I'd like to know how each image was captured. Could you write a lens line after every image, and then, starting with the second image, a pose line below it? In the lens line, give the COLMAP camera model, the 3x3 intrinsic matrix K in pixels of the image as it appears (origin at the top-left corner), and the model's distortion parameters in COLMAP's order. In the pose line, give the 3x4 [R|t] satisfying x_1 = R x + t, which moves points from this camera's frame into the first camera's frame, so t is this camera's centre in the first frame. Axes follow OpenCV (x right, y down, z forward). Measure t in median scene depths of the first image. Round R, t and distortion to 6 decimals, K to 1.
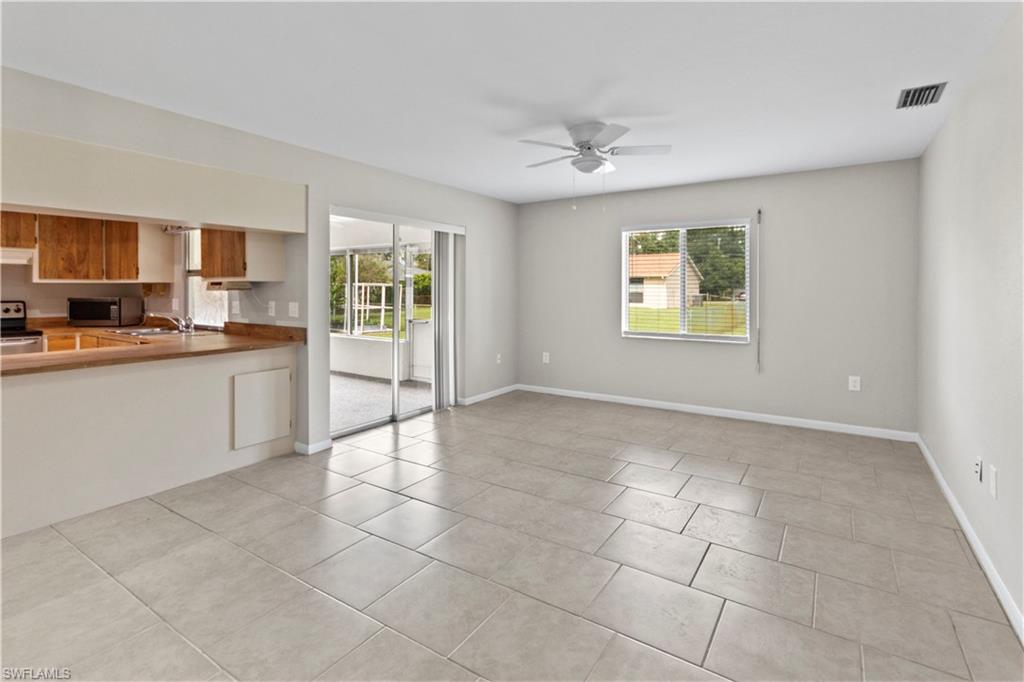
lens RADIAL K [[486.6, 0, 502.9], [0, 486.6, 304.2], [0, 0, 1]] dist [0.008063, 0.000897]
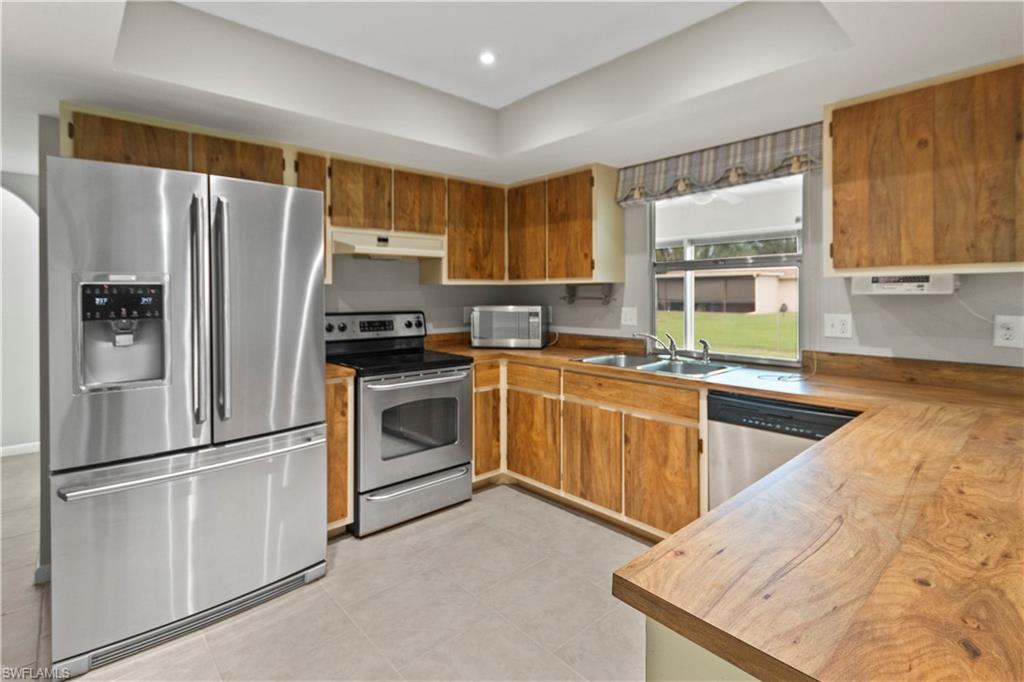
lens RADIAL K [[486.6, 0, 505.5], [0, 486.6, 294.8], [0, 0, 1]] dist [0.008063, 0.000897]
pose [[0.969999, -0.006567, -0.243019, -0.822015], [-0.000190, 0.999614, -0.027771, -0.012502], [0.243107, 0.026984, 0.969624, 0.418089]]
